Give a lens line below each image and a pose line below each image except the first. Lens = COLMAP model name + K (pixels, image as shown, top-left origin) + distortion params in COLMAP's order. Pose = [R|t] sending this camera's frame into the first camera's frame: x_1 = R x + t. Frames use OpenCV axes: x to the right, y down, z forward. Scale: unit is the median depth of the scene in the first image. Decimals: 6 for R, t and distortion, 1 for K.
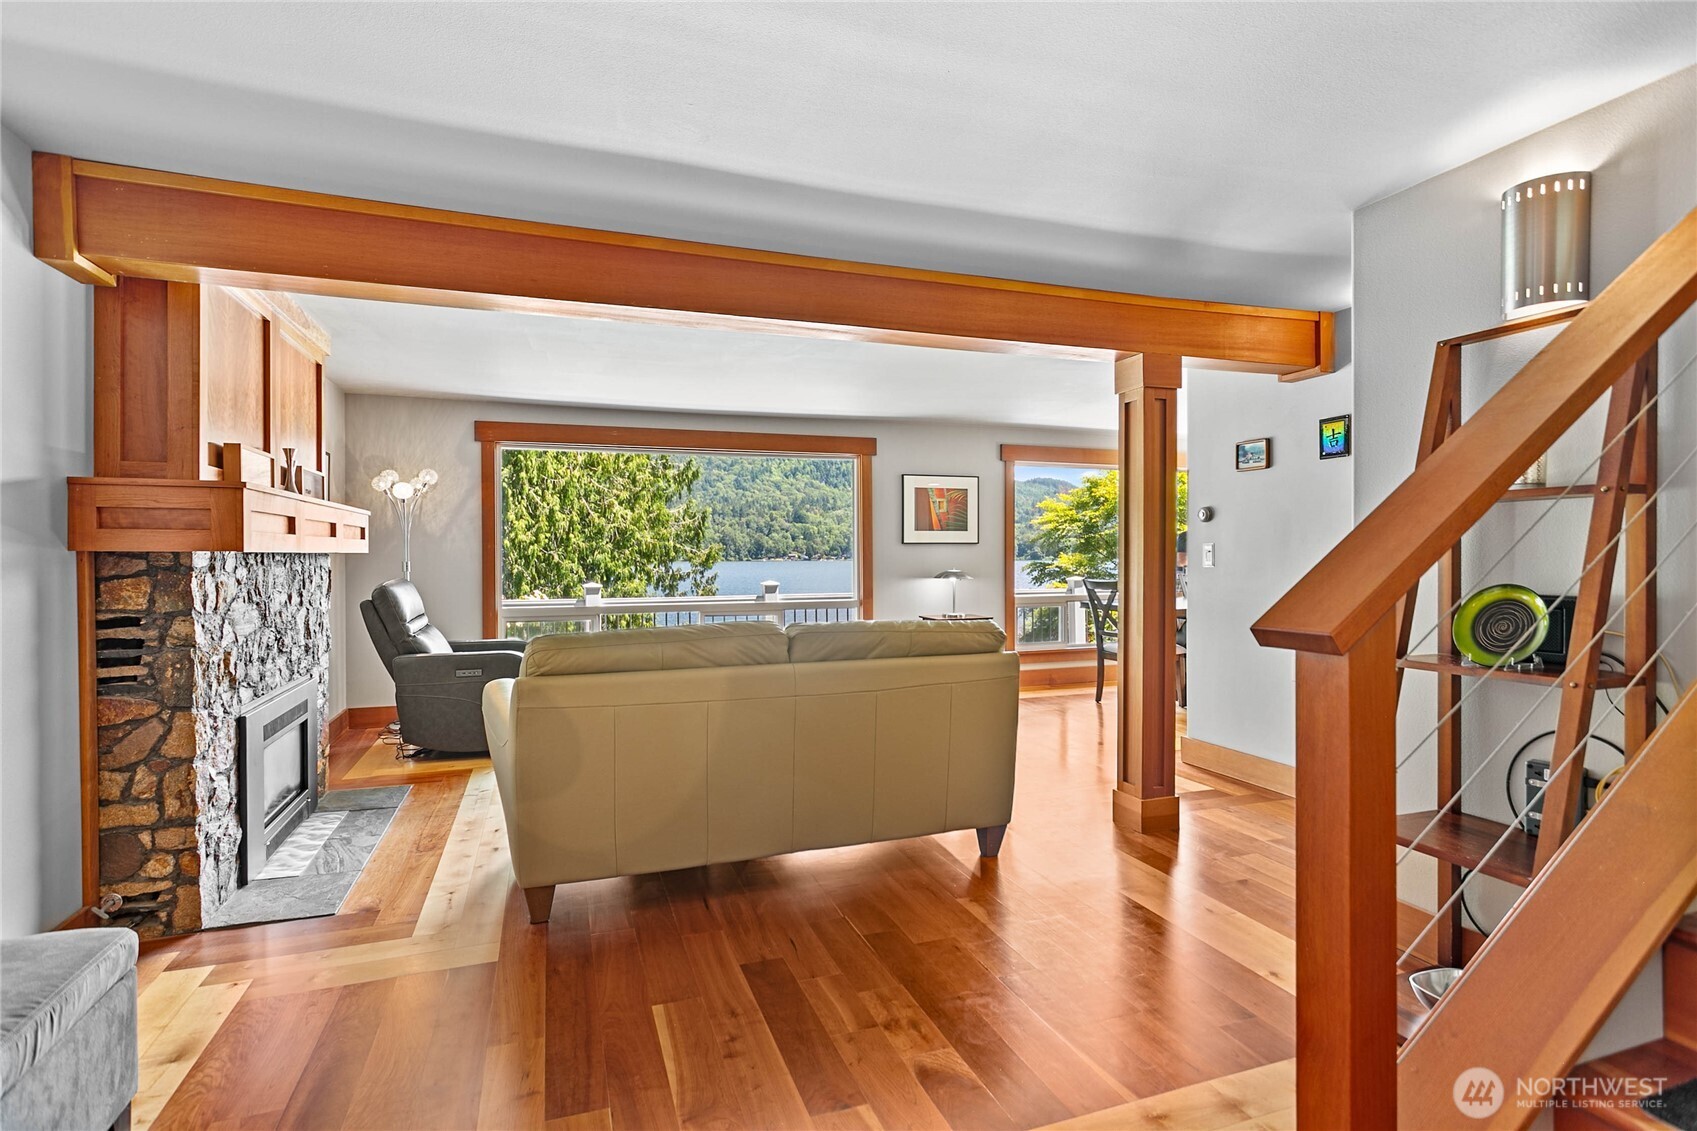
lens RADIAL K [[879.4, 0, 827.8], [0, 879.4, 559.2], [0, 0, 1]] dist [-0.011972, -0.000529]
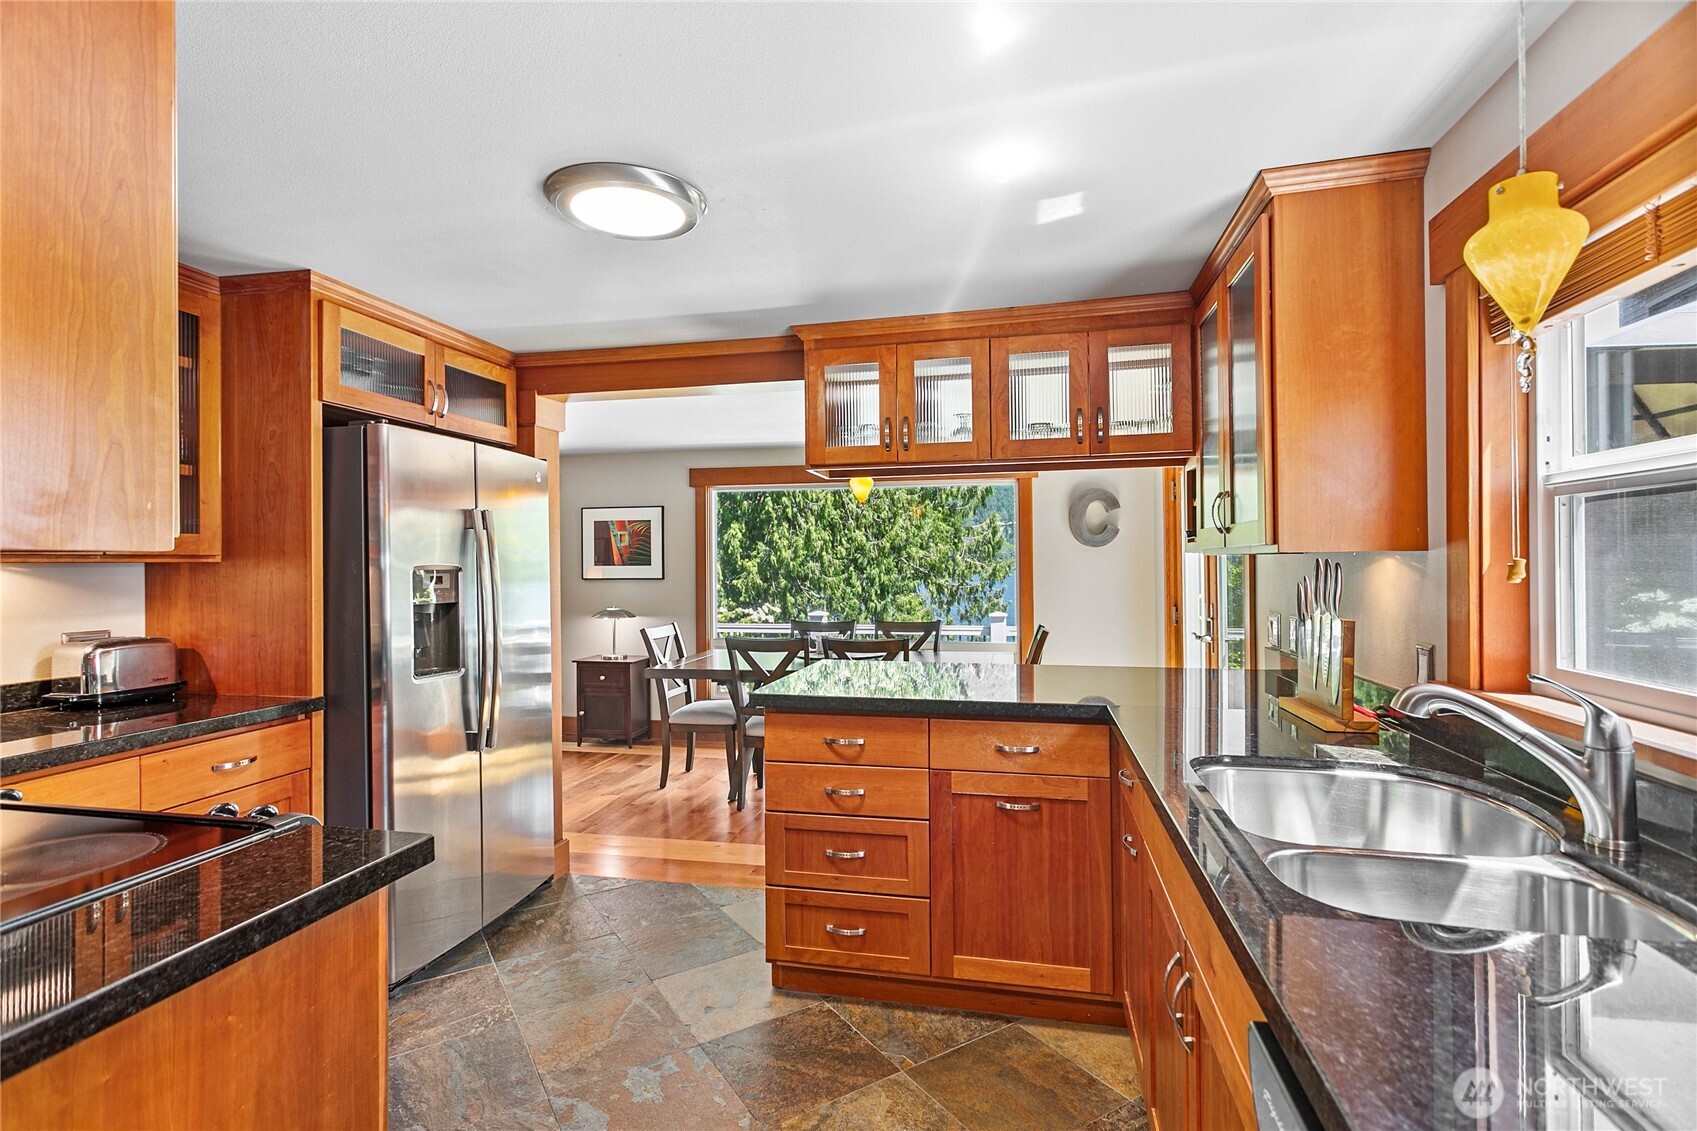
lens RADIAL K [[831.6, 0, 846.8], [0, 831.6, 559.6], [0, 0, 1]] dist [-0.015544, 0.004551]
pose [[0.843949, 0.000827, -0.536422, 0.800734], [-0.005051, 0.999967, -0.006406, -0.033852], [0.536399, 0.008115, 0.843925, 0.372885]]
